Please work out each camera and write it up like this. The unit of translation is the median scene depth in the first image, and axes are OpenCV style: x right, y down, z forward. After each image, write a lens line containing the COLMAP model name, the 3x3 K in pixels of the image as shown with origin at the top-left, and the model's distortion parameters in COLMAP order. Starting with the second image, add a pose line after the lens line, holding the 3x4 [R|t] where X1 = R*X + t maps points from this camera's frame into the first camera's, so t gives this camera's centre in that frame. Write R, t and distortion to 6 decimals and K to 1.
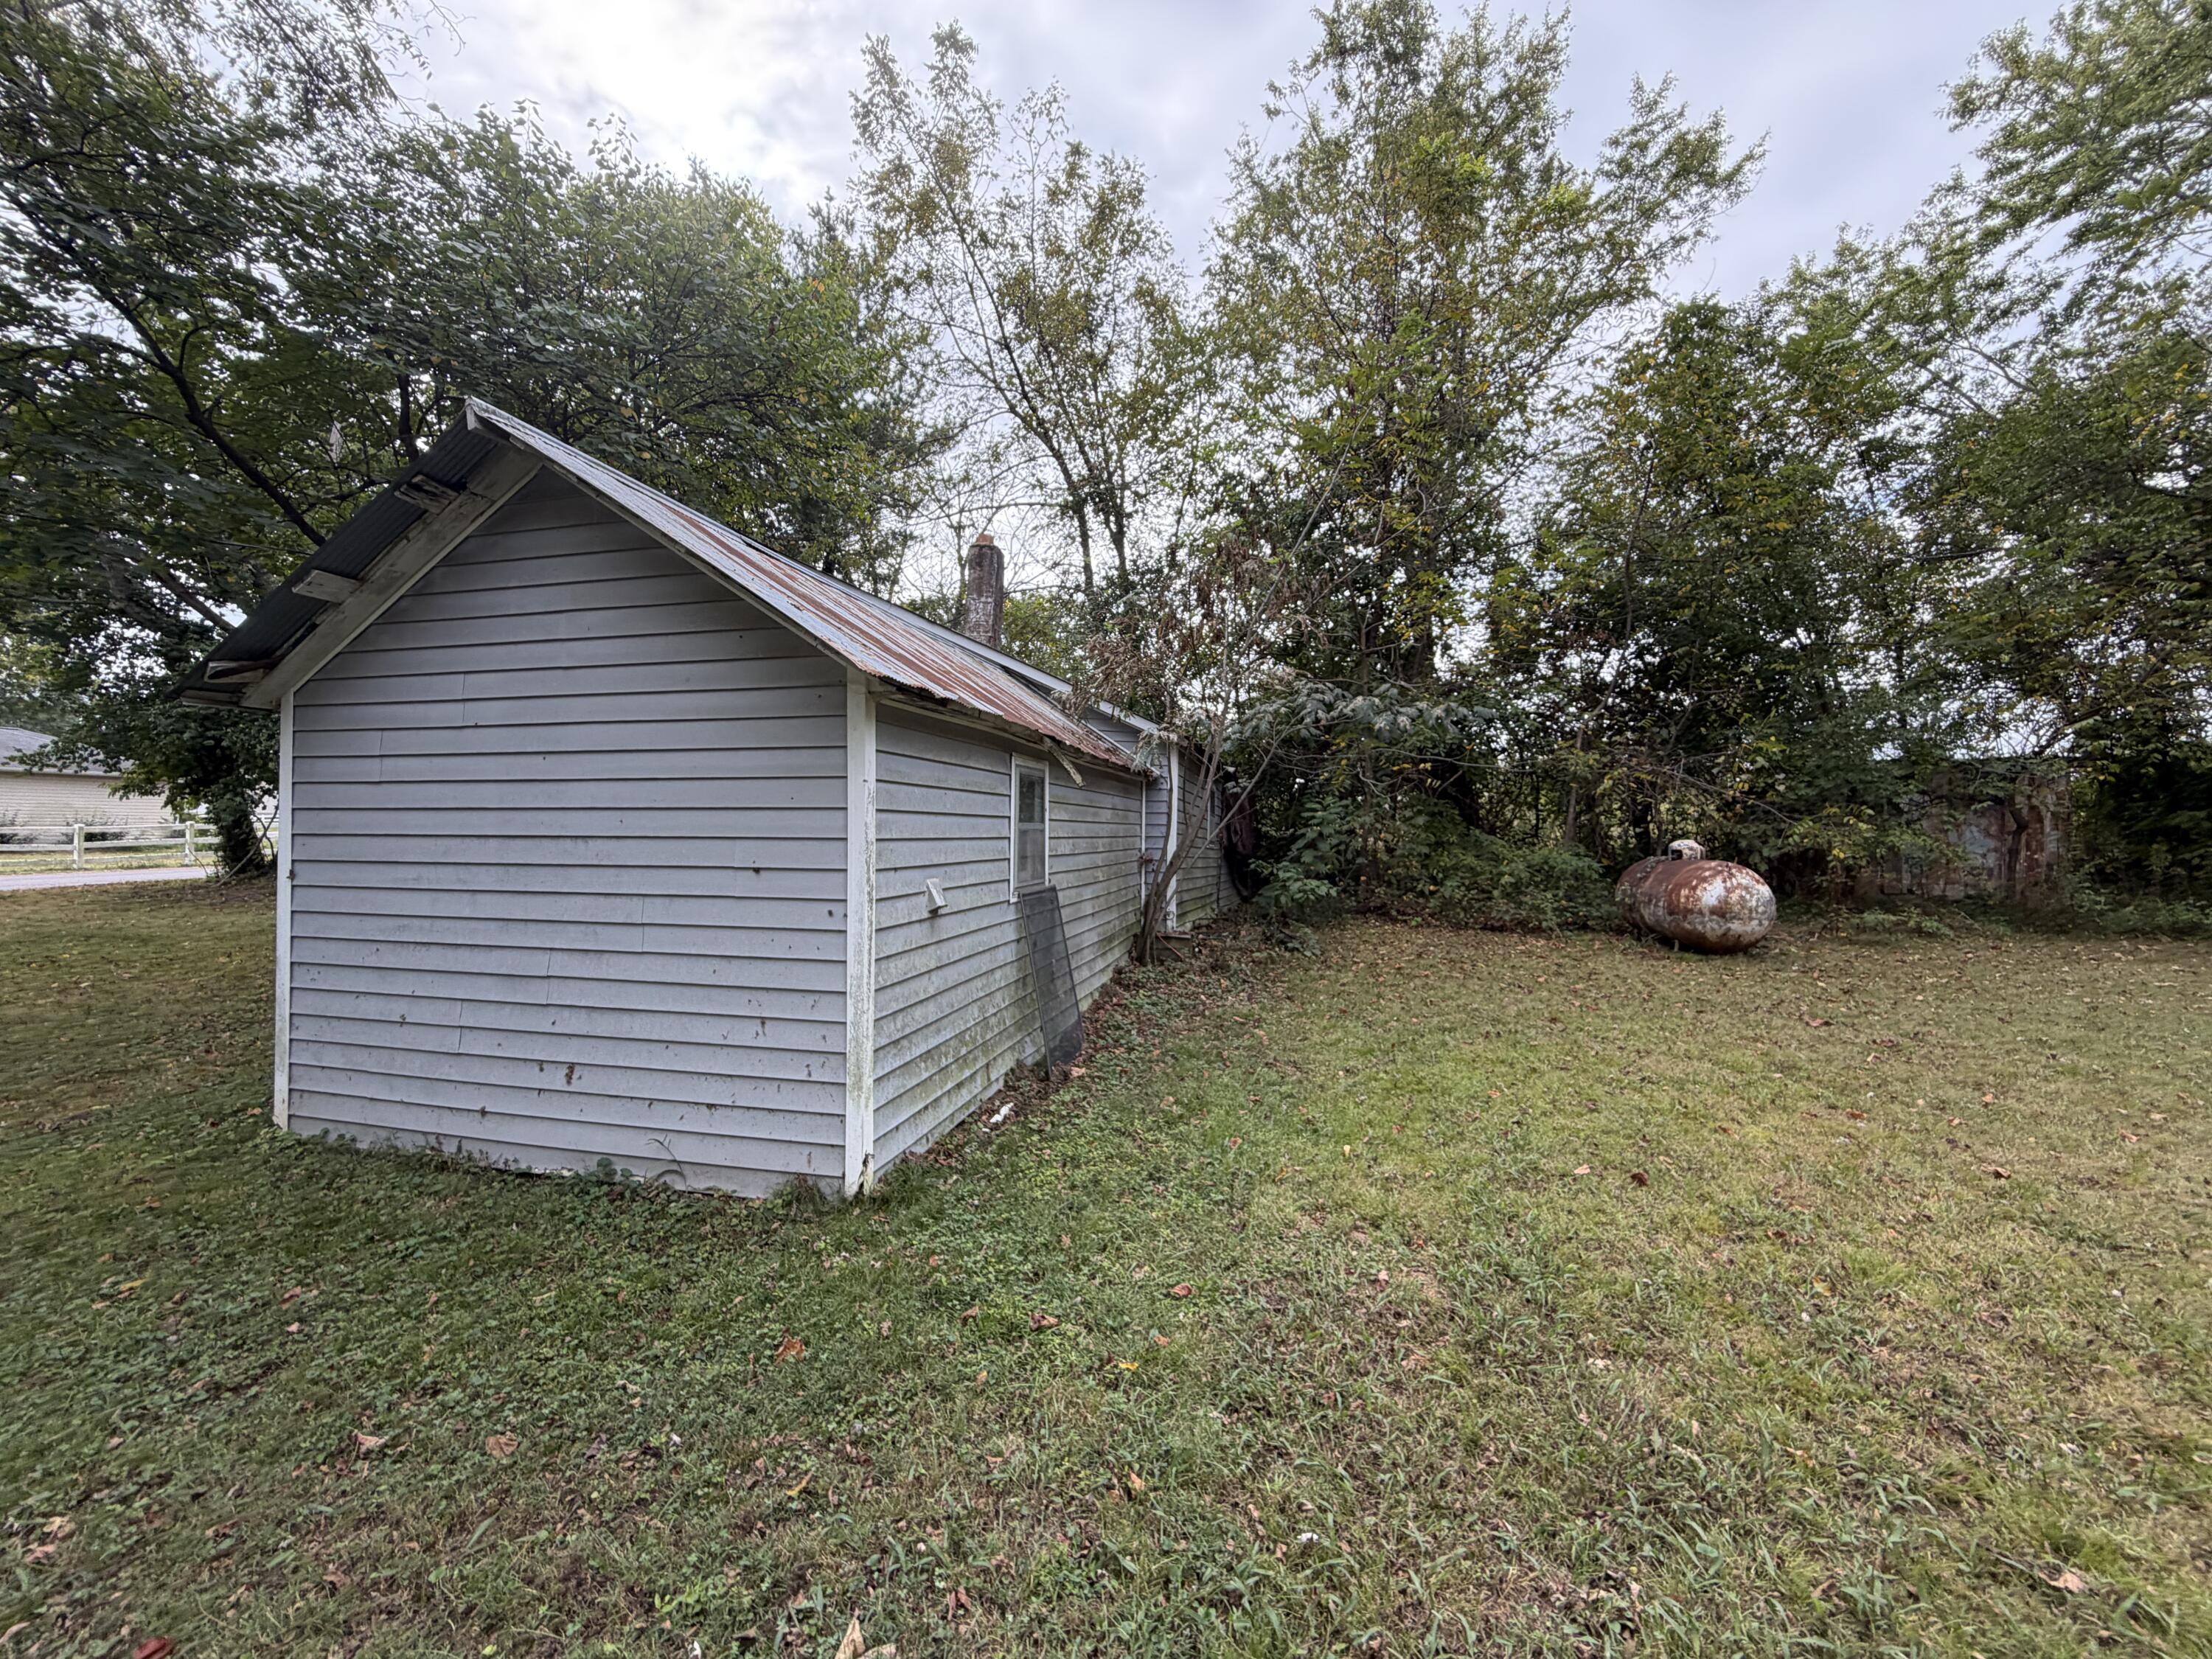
lens RADIAL K [[880.6, 0, 1096.9], [0, 880.6, 824.2], [0, 0, 1]] dist [0.000861, -0.000672]
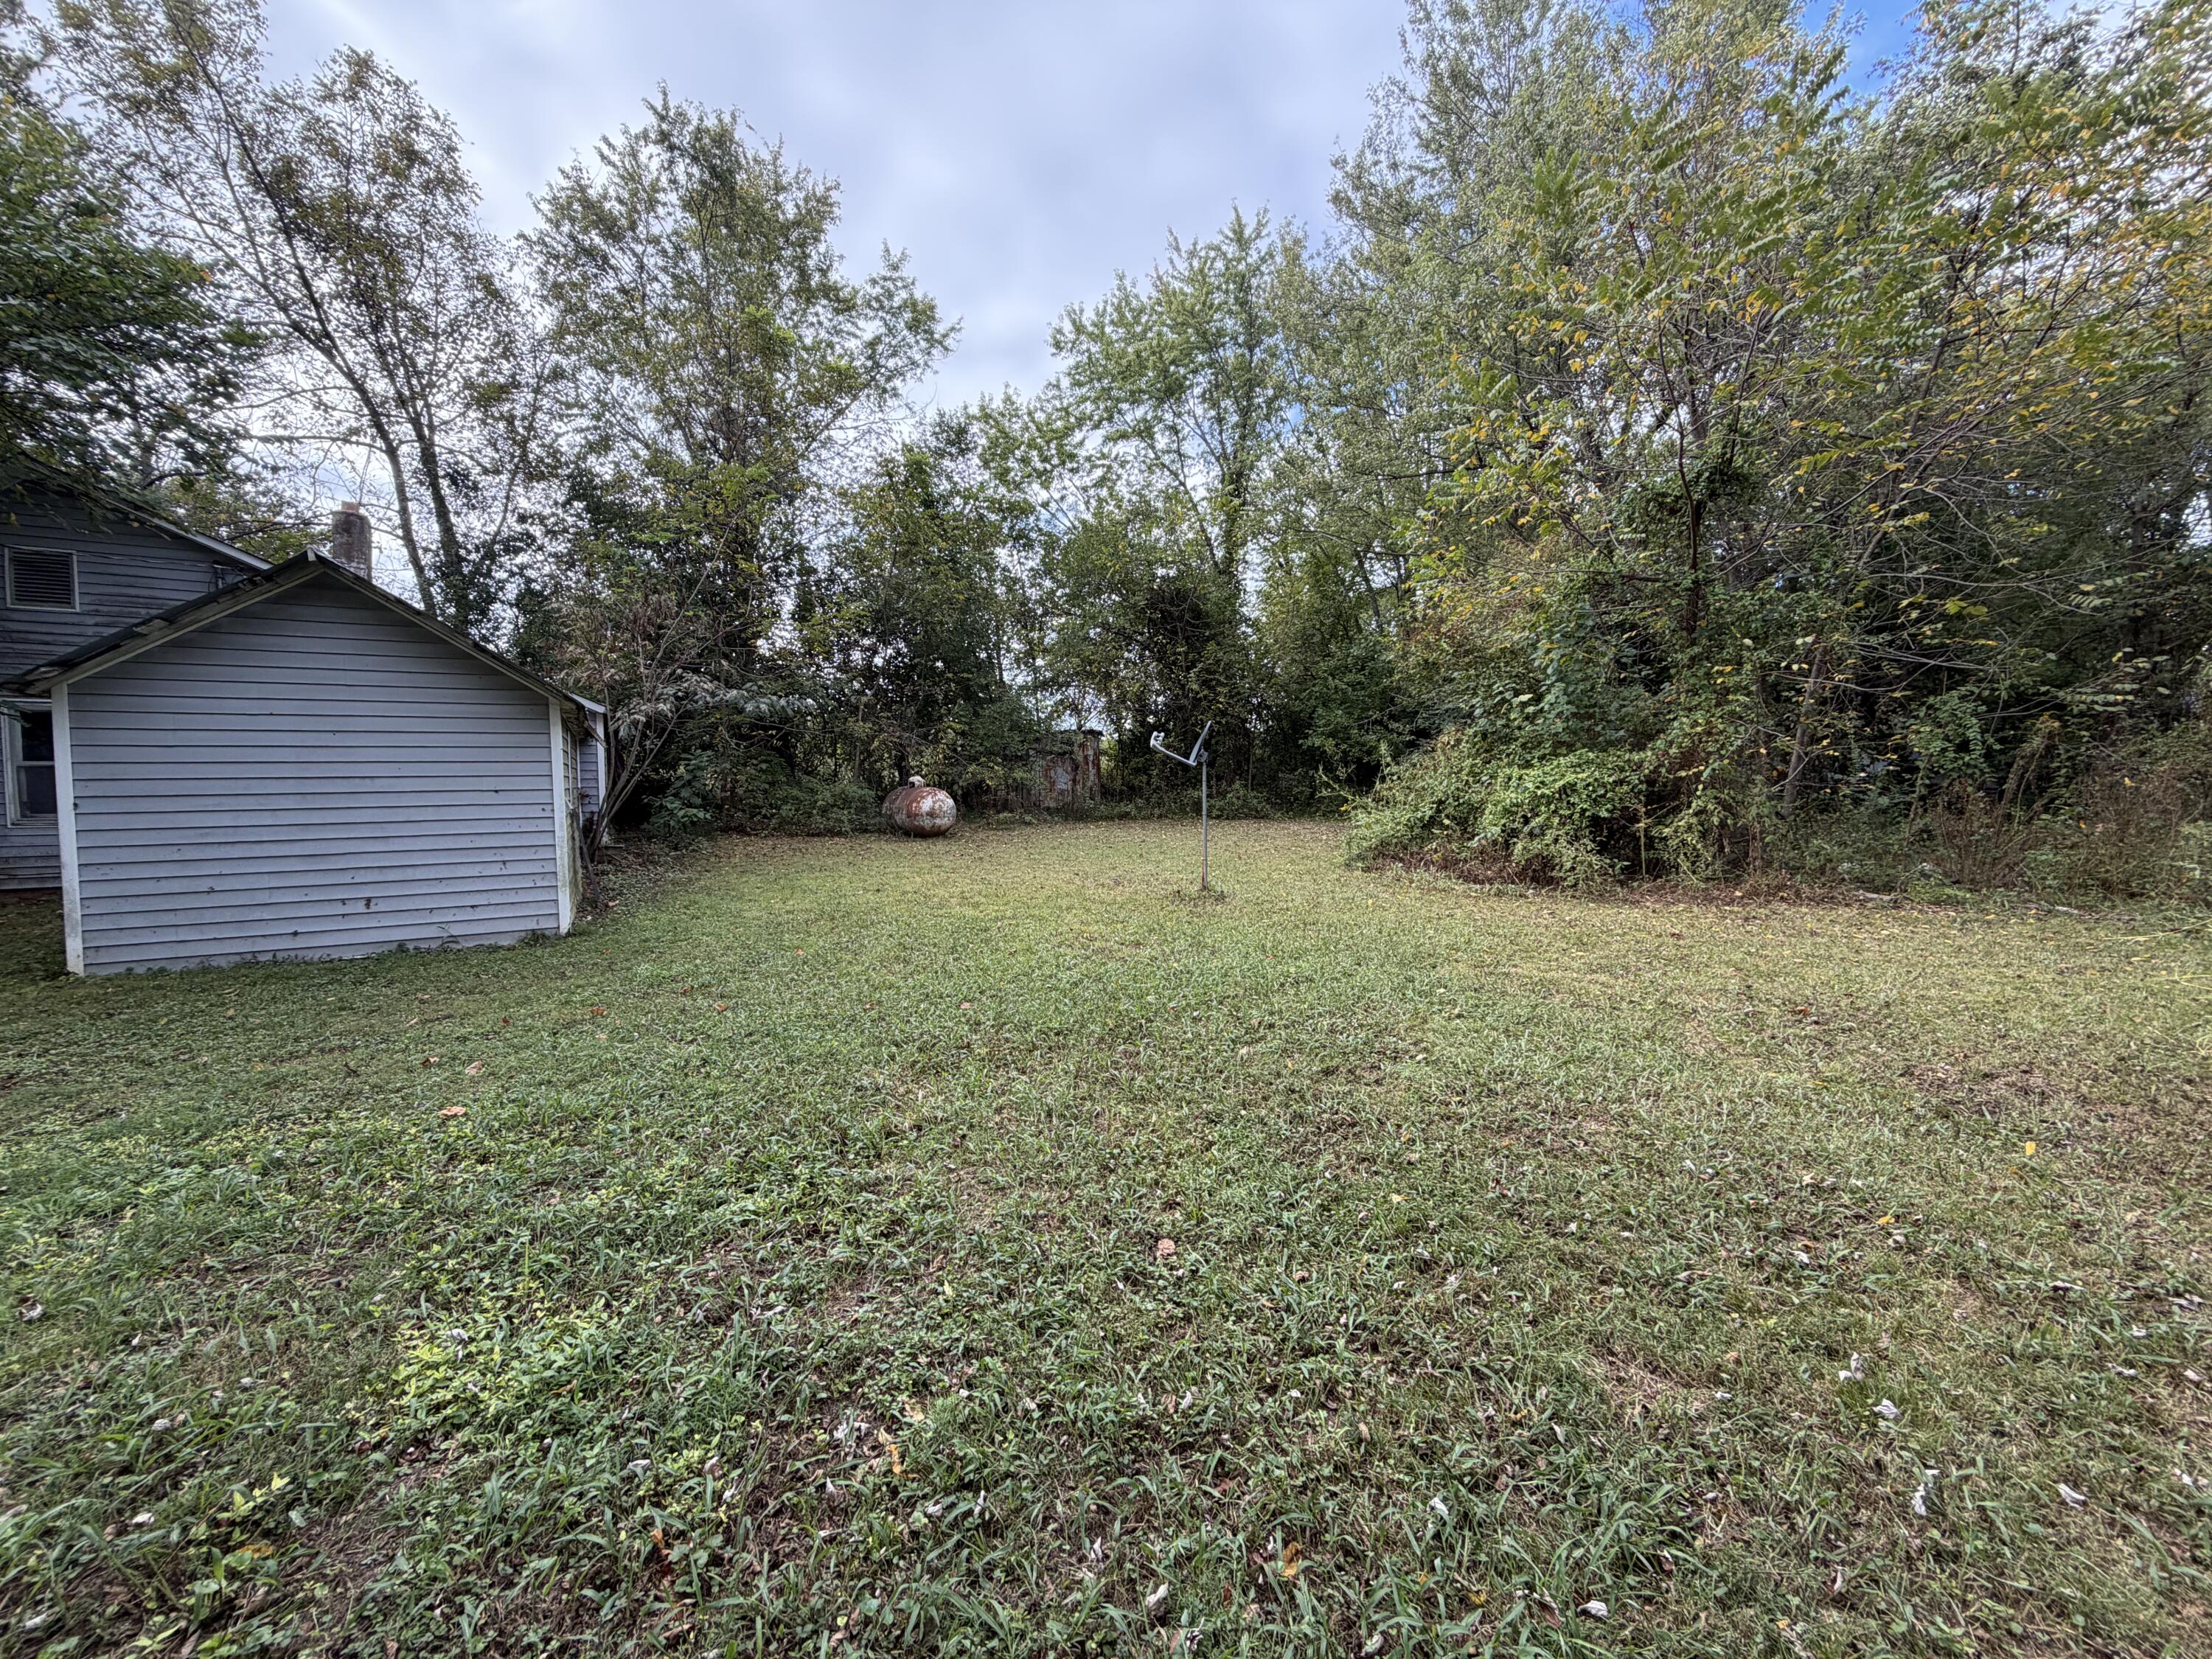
lens RADIAL K [[880.6, 0, 1098.5], [0, 880.6, 819.6], [0, 0, 1]] dist [0.000861, -0.000672]
pose [[0.726558, -0.048893, 0.685364, -0.250701], [0.011461, 0.998189, 0.059059, 0.004122], [-0.687010, -0.035055, 0.725802, -0.479766]]
